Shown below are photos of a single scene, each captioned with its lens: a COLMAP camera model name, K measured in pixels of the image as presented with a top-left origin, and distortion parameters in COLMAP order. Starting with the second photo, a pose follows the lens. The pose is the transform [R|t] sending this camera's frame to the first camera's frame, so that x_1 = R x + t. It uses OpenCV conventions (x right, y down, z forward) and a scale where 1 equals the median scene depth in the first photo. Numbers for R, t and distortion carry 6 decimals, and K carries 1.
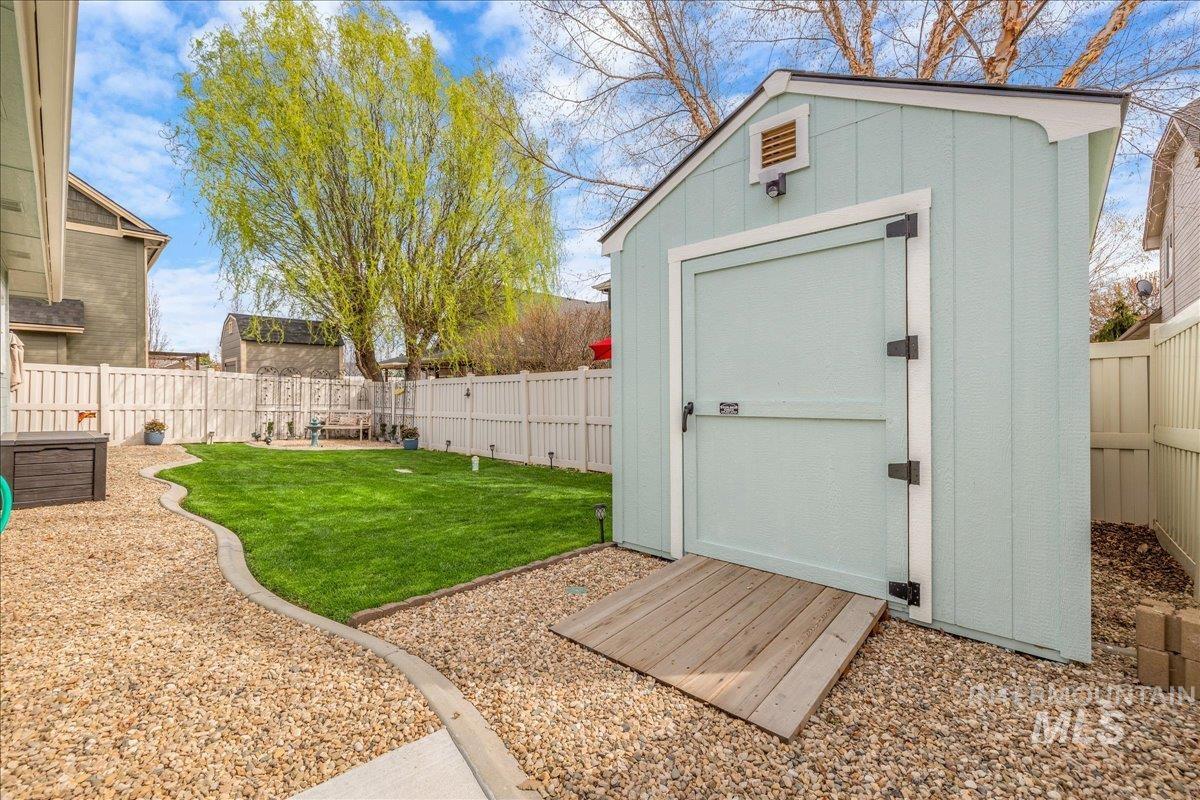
lens RADIAL K [[505.7, 0, 601.6], [0, 505.7, 392.6], [0, 0, 1]] dist [-0.000111, -0.000649]
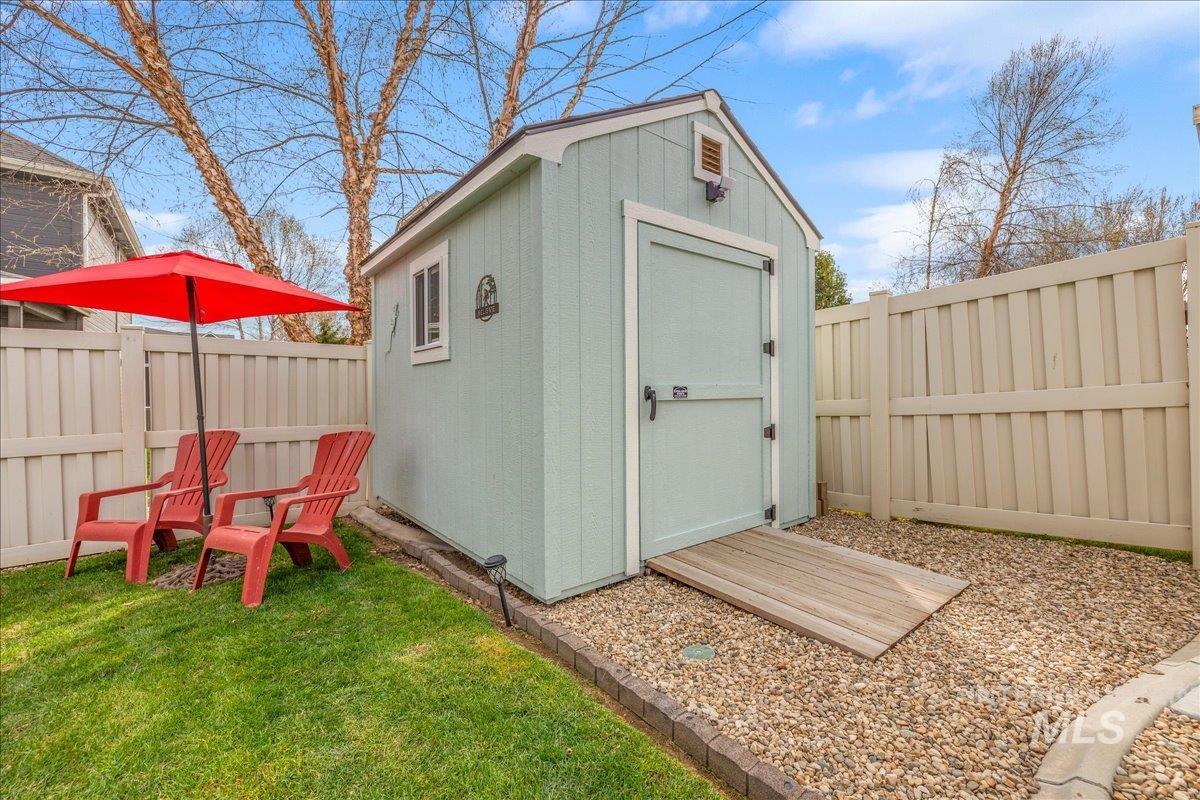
lens RADIAL K [[505.7, 0, 601.6], [0, 505.7, 392.6], [0, 0, 1]] dist [-0.000111, -0.000649]
pose [[0.151346, 0.003529, 0.988475, -0.766021], [0.007041, 0.999964, -0.004648, 0.036391], [-0.988456, 0.007663, 0.151316, 1.038438]]
